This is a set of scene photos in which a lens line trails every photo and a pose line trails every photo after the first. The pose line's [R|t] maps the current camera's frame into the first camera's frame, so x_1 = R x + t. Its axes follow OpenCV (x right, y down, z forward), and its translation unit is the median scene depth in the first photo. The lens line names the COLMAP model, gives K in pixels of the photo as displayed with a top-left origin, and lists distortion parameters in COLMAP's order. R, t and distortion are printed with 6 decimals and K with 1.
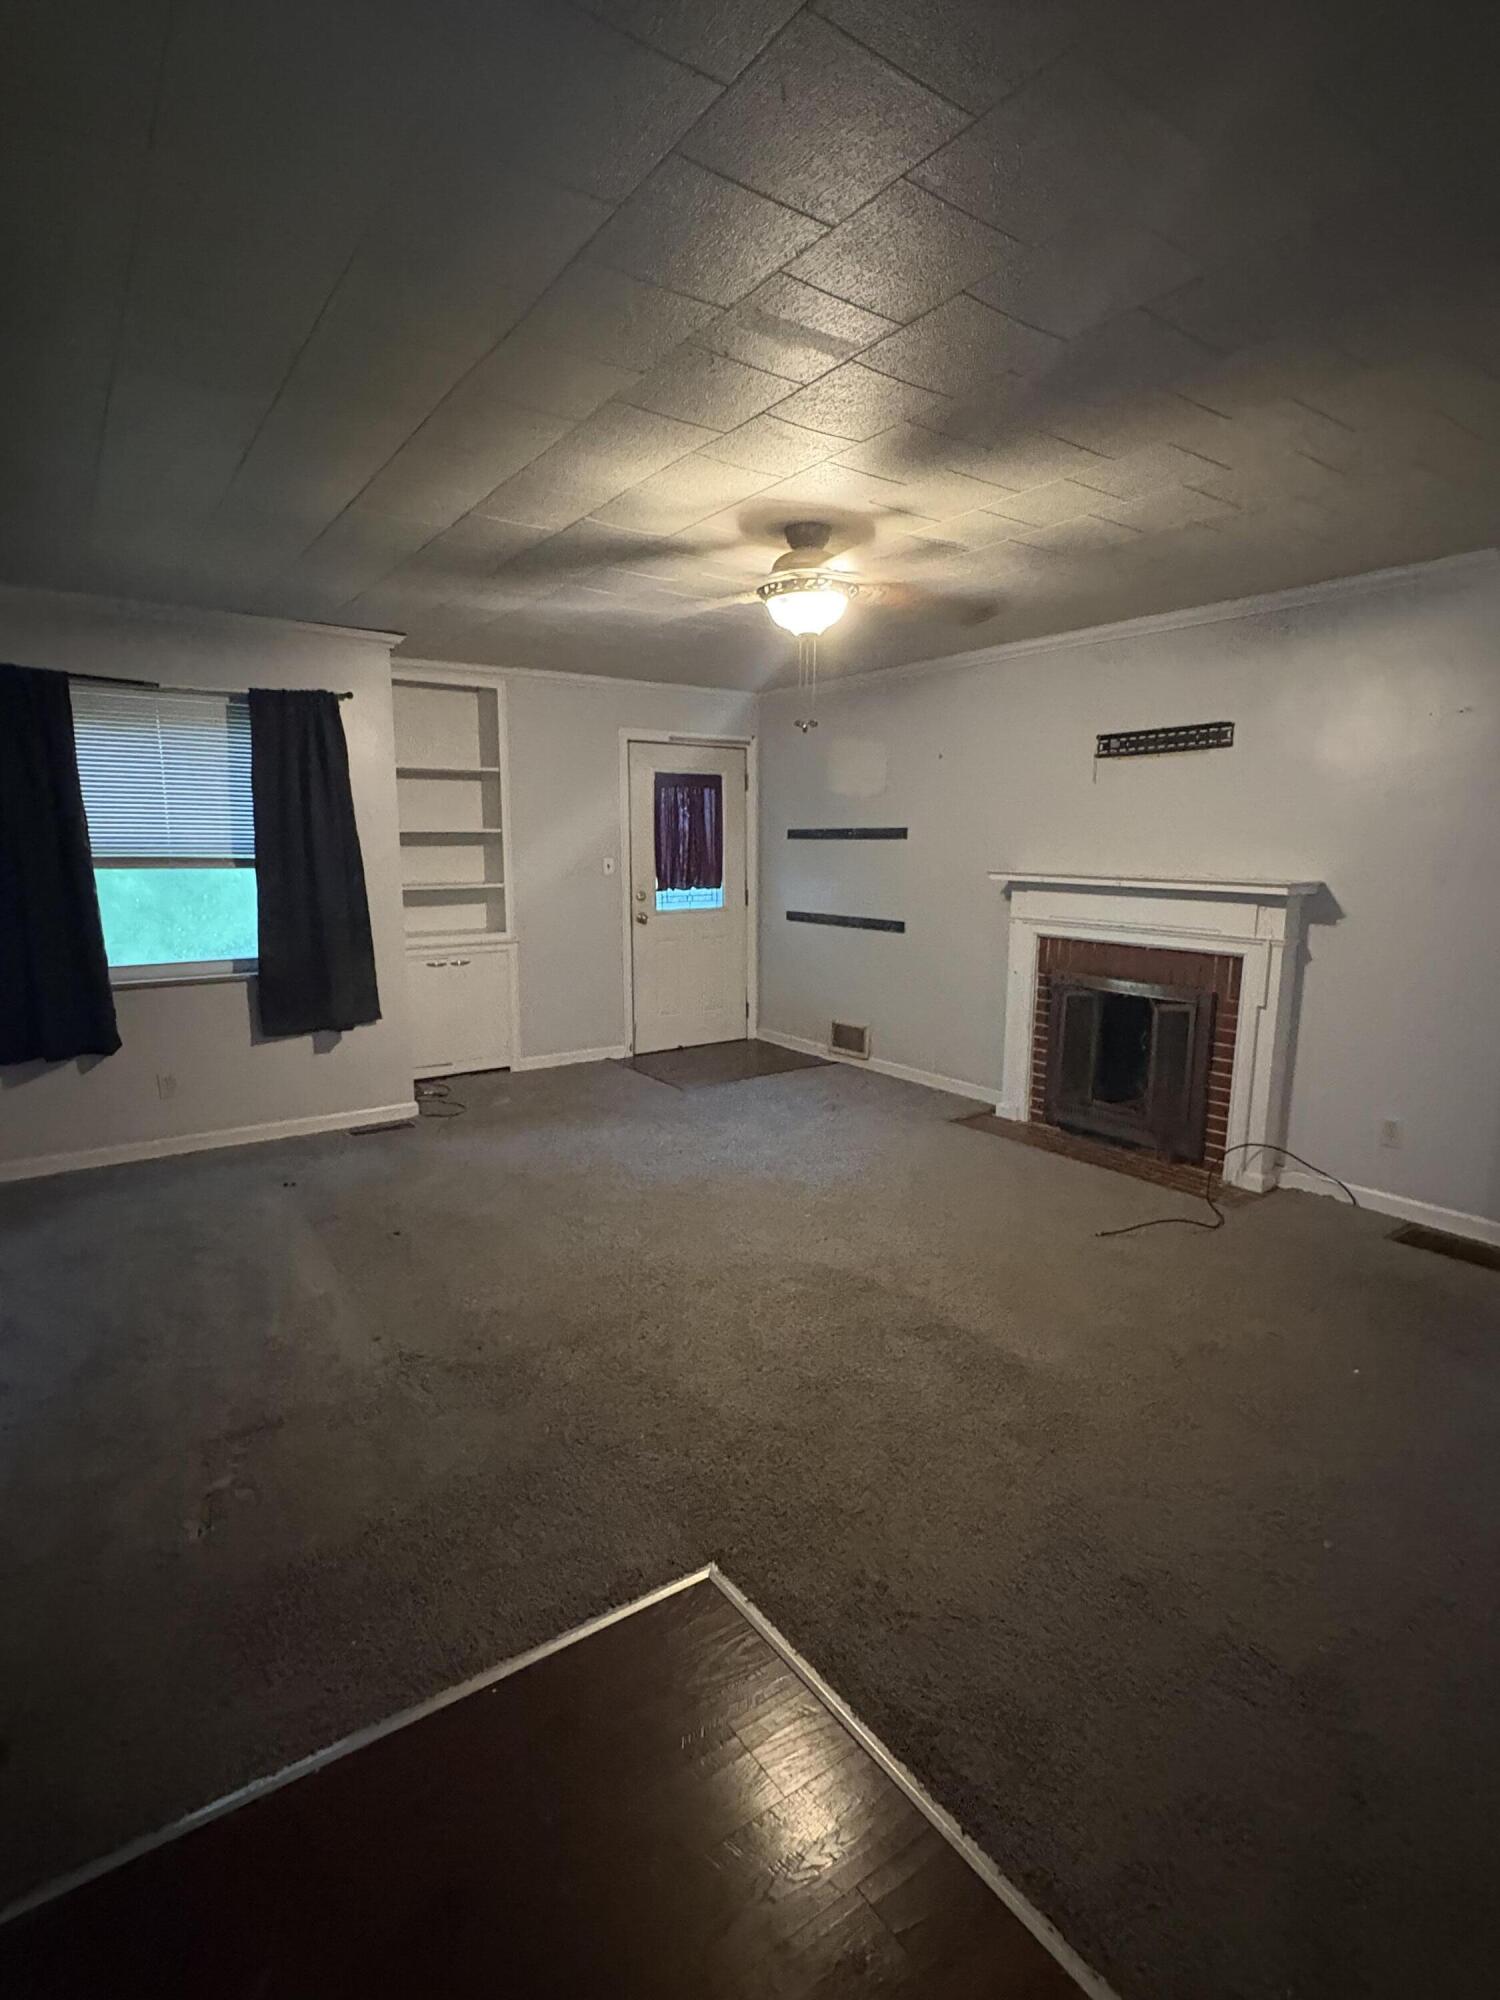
lens RADIAL K [[983.7, 0, 753.2], [0, 983.7, 999.1], [0, 0, 1]] dist [-0.001984, -0.000138]
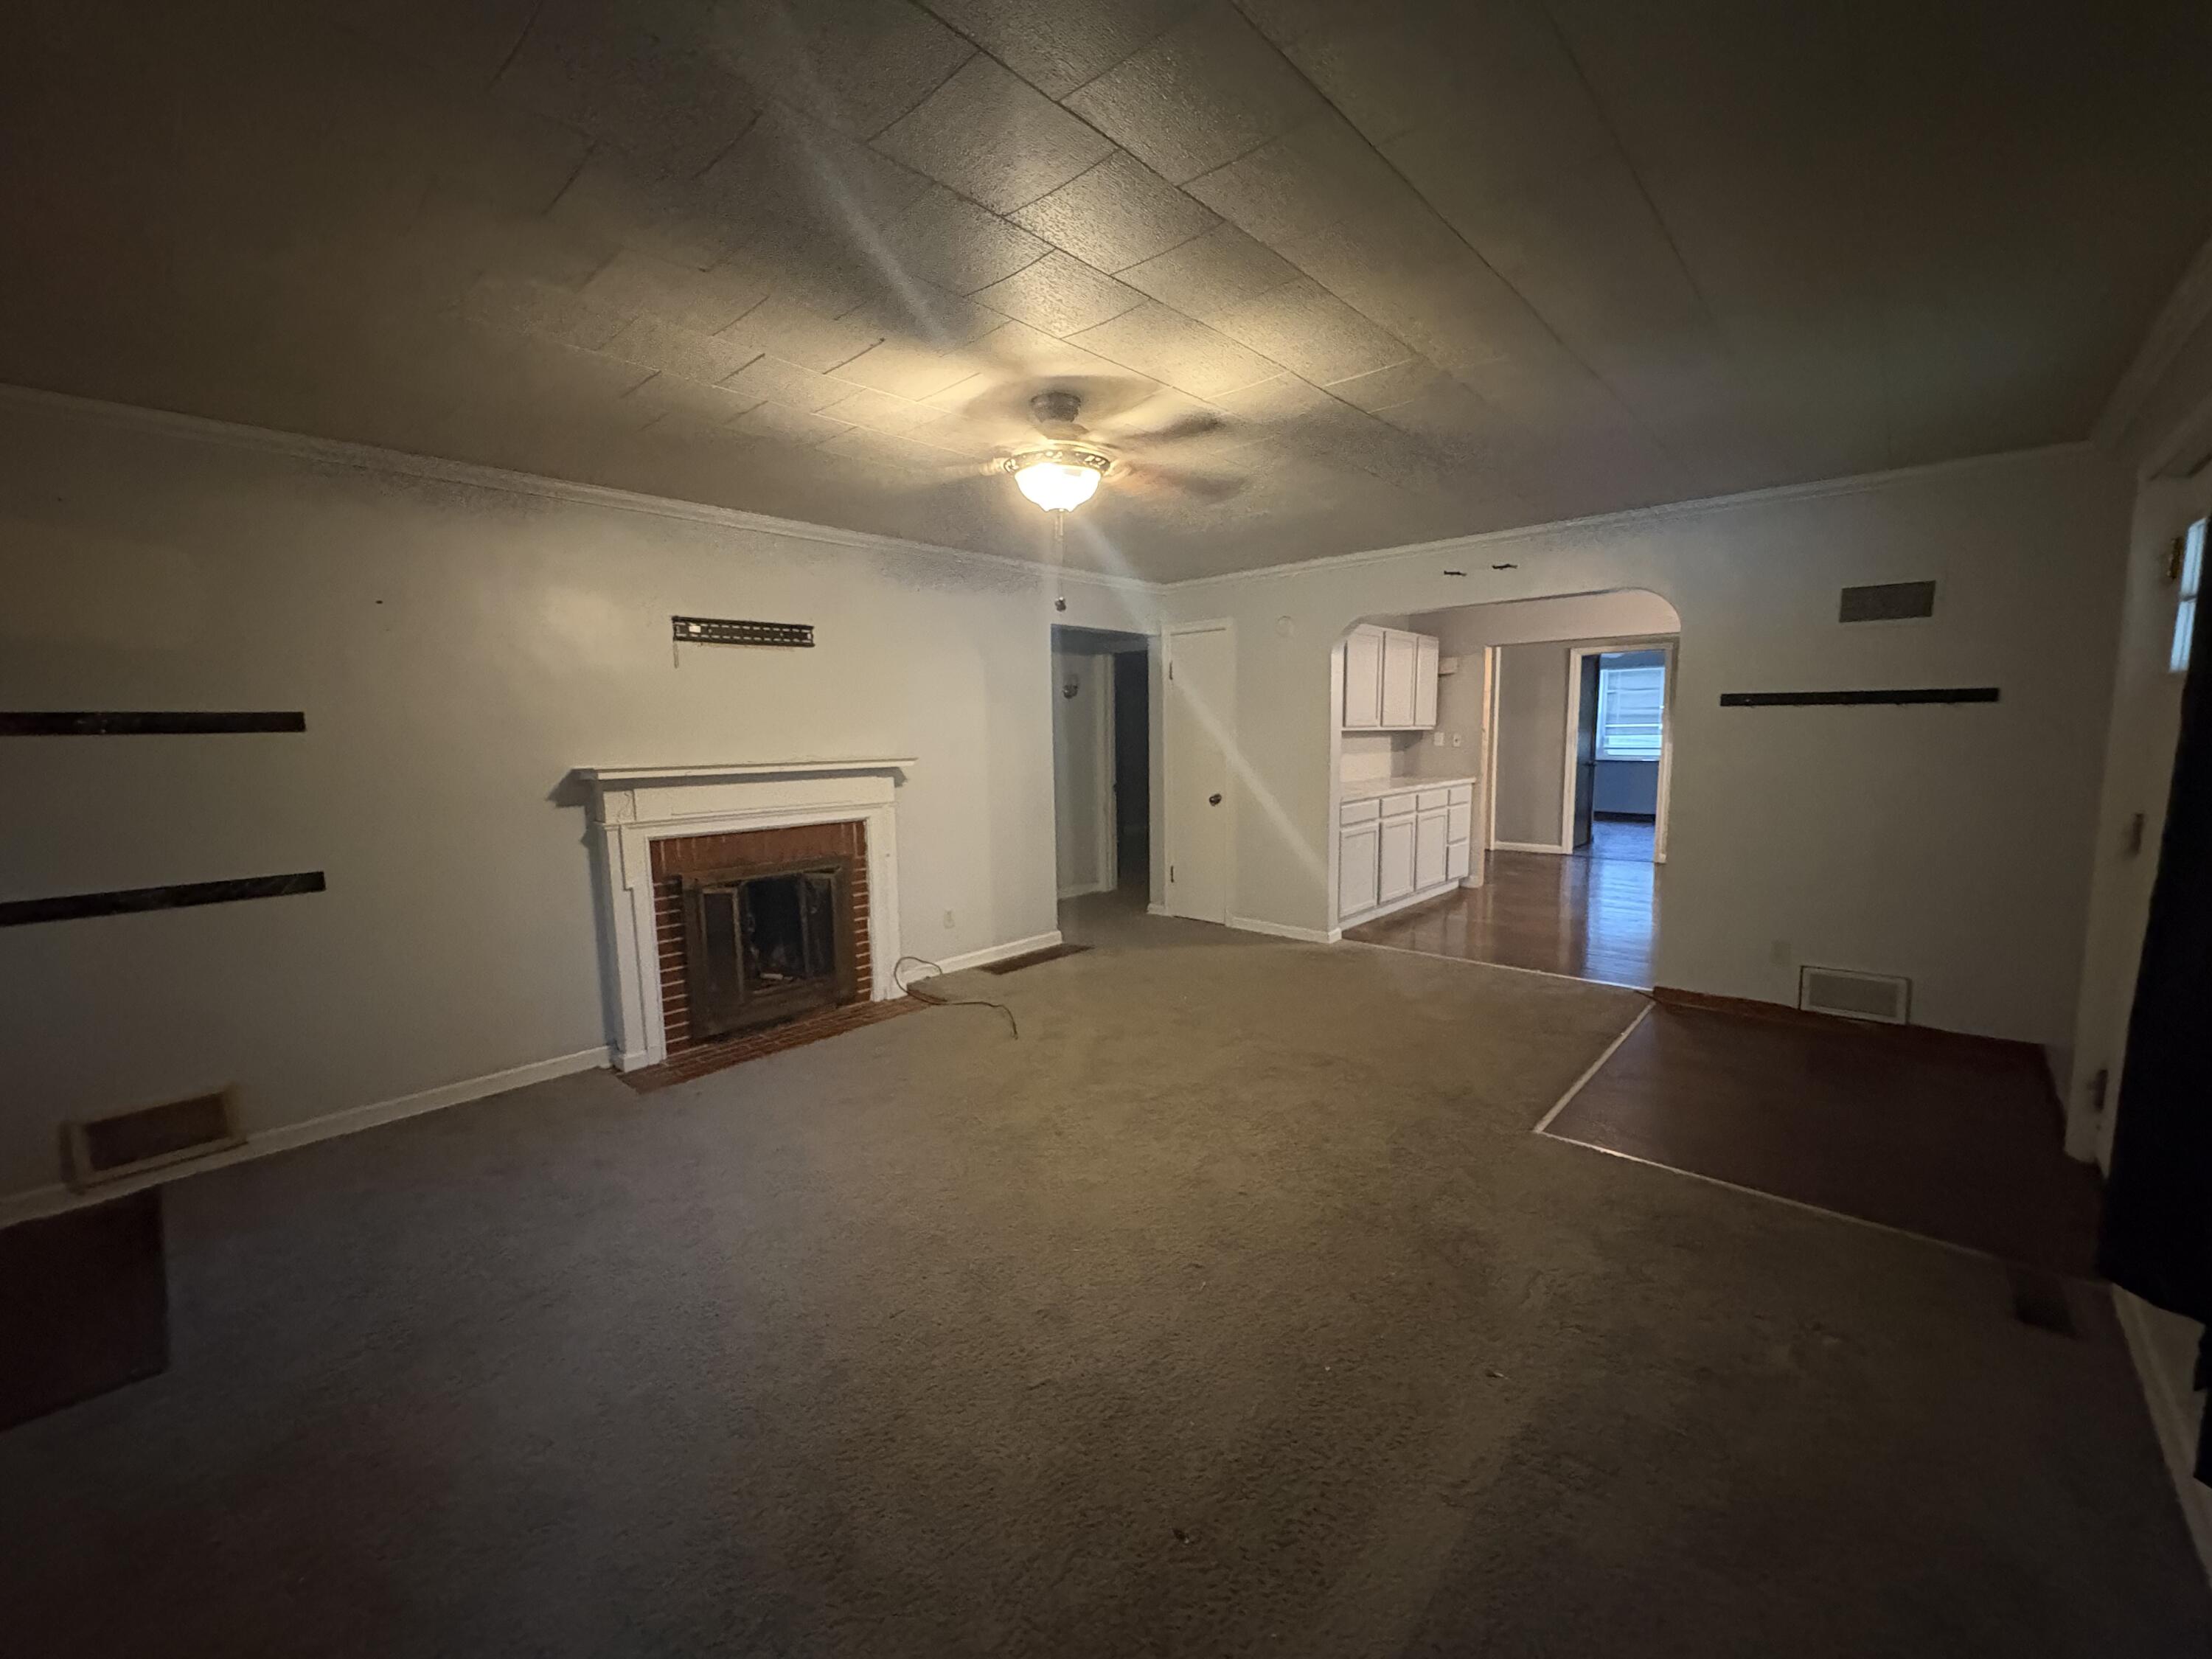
lens RADIAL K [[886.9, 0, 1100.3], [0, 886.9, 835.0], [0, 0, 1]] dist [0.000870, -0.000029]
pose [[-0.206704, -0.120209, 0.970991, -0.593499], [0.169653, 0.972987, 0.156572, -0.135908], [-0.963583, 0.197095, -0.180726, 0.839973]]
